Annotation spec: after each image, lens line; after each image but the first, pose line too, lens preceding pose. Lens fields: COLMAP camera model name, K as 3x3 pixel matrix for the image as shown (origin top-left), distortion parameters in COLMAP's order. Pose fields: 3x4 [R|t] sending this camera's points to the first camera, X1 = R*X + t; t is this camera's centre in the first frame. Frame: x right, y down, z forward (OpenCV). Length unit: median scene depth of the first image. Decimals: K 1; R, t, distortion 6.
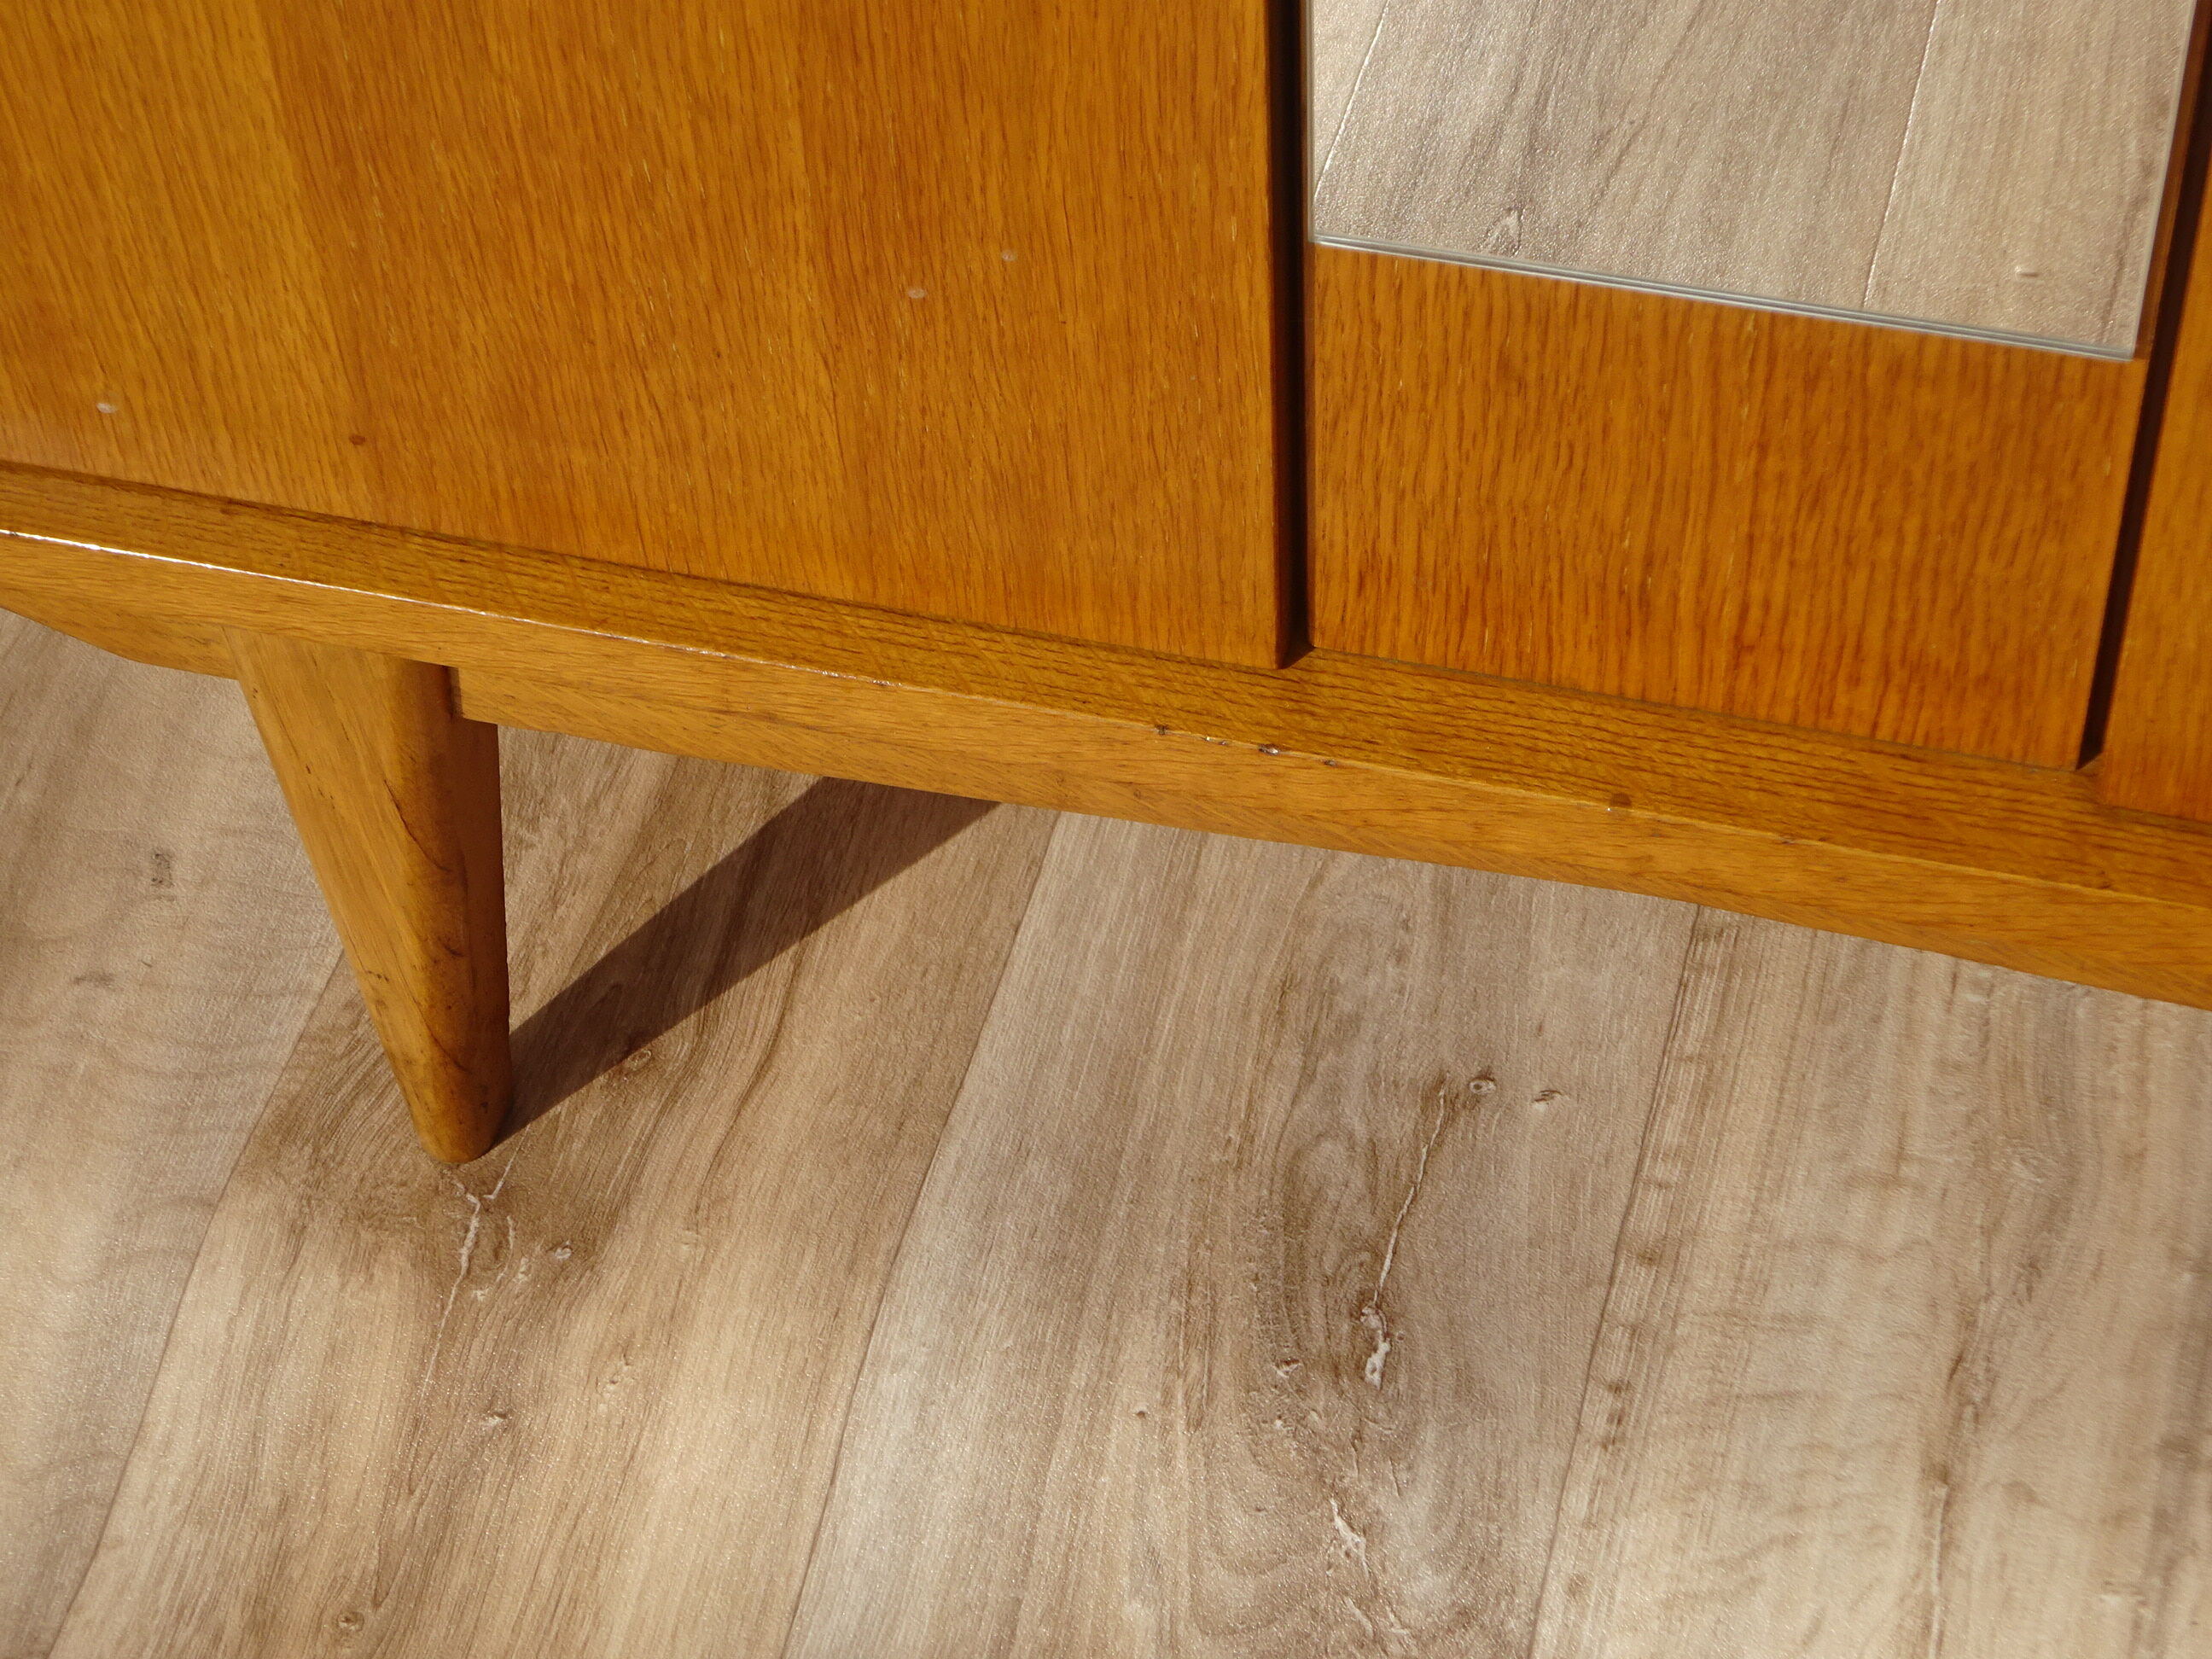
lens RADIAL K [[4399.1, 0, 1119.8], [0, 4399.1, 840.4], [0, 0, 1]] dist [0.013254, 0.000000]
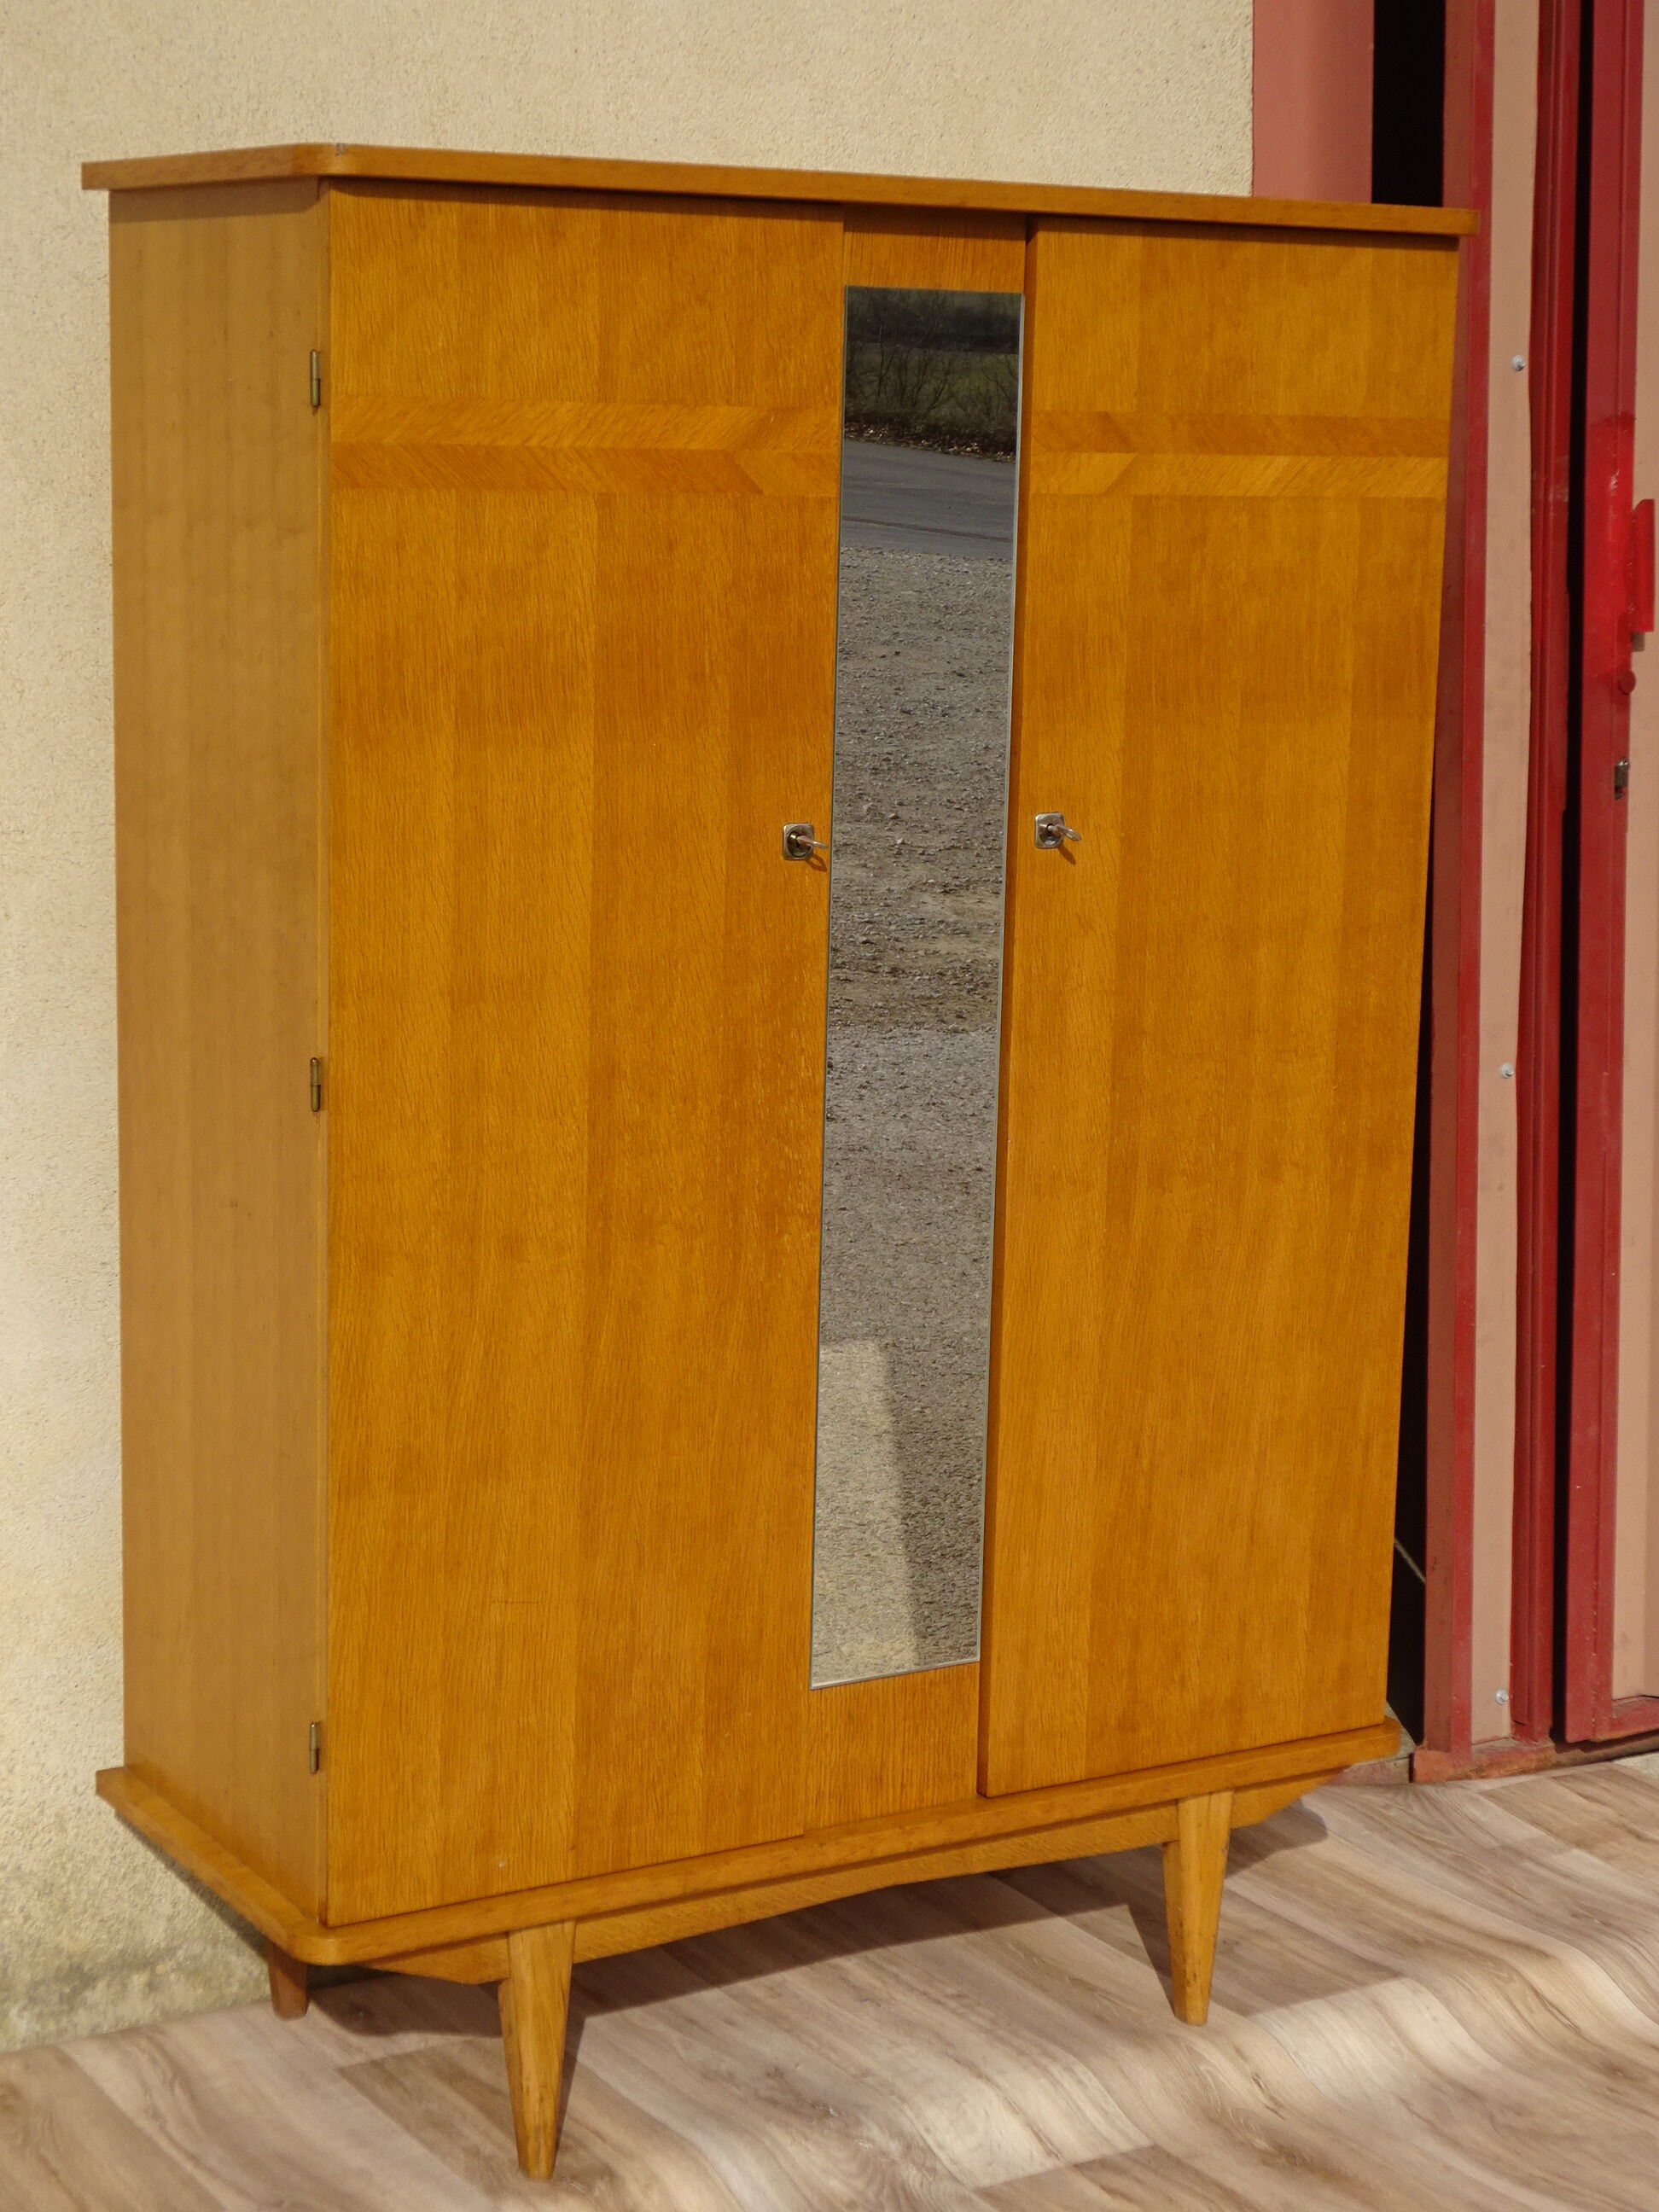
lens RADIAL K [[4017.3, 0, 840.7], [0, 4017.3, 1109.7], [0, 0, 1]] dist [0.028177, 0.000000]
pose [[0.681658, -0.071518, 0.728167, -2.037098], [0.510374, 0.759586, -0.403172, 0.756600], [-0.524271, 0.646463, 0.554279, -1.101391]]
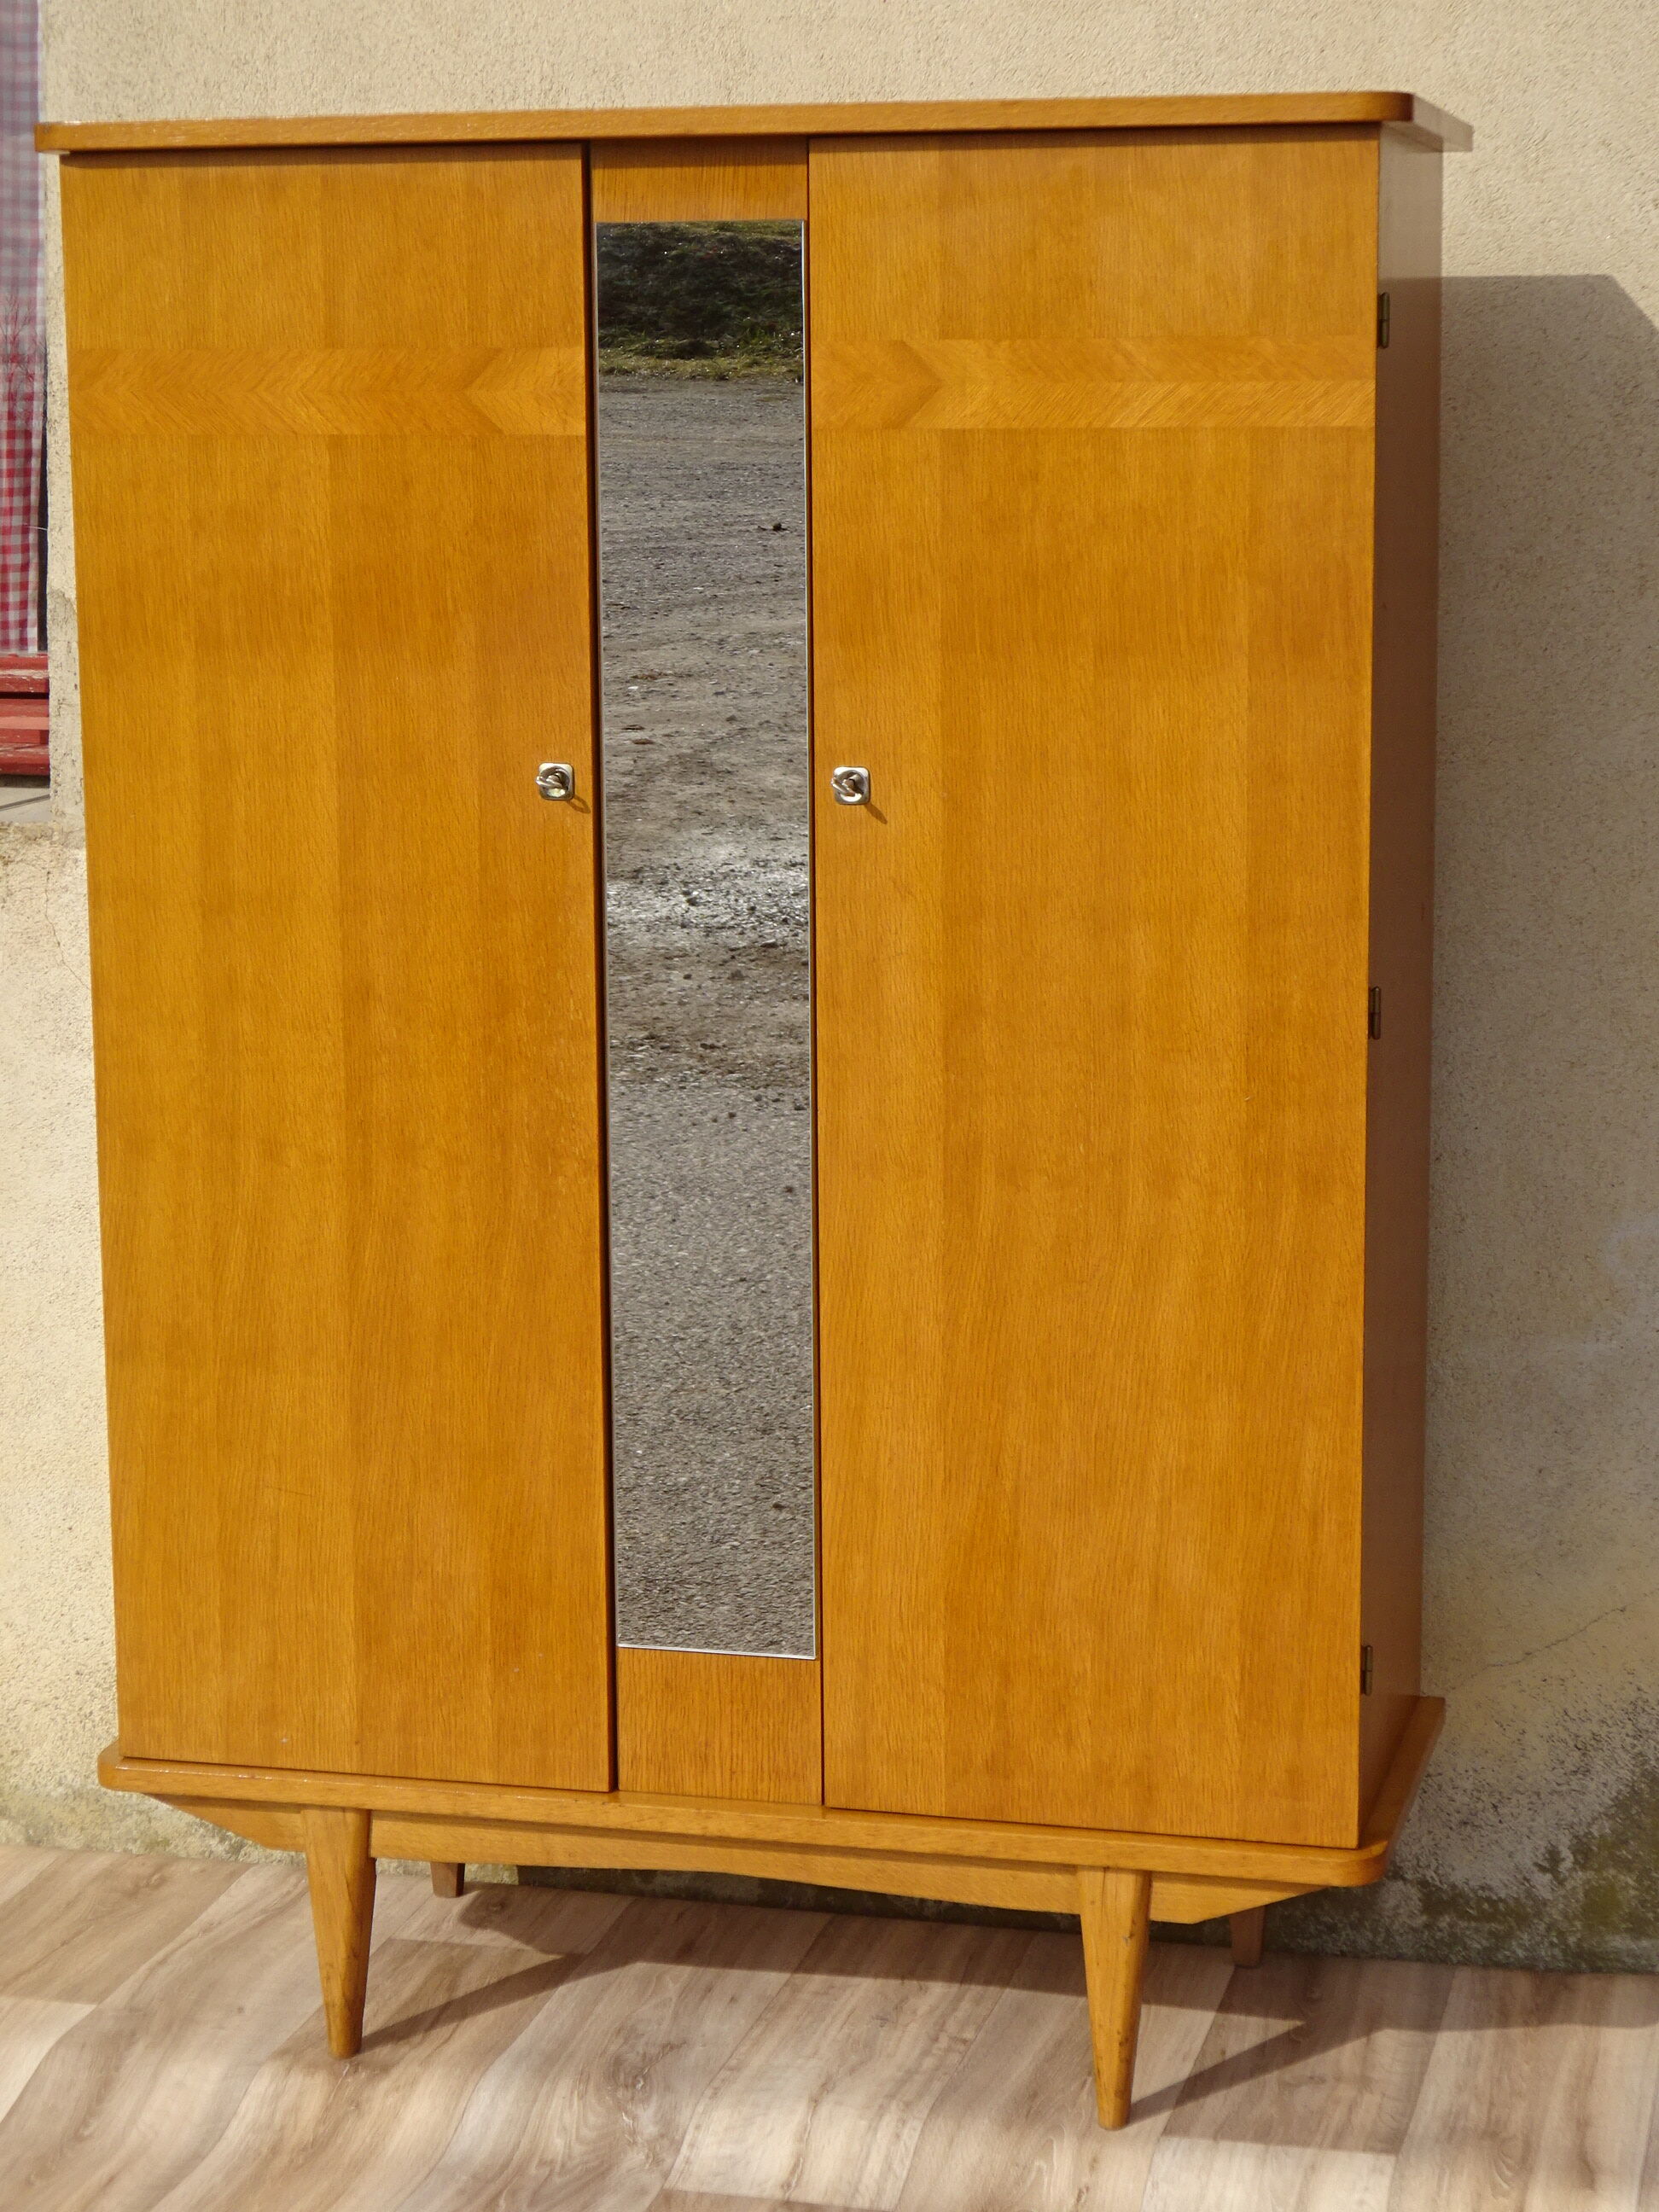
lens RADIAL K [[4282.8, 0, 847.7], [0, 4282.8, 1115.4], [0, 0, 1]] dist [0.024612, 0.000000]
pose [[0.999290, 0.030356, 0.022302, 0.118855], [-0.009585, 0.777512, -0.628795, 1.518414], [-0.036428, 0.628135, 0.777251, -1.828042]]
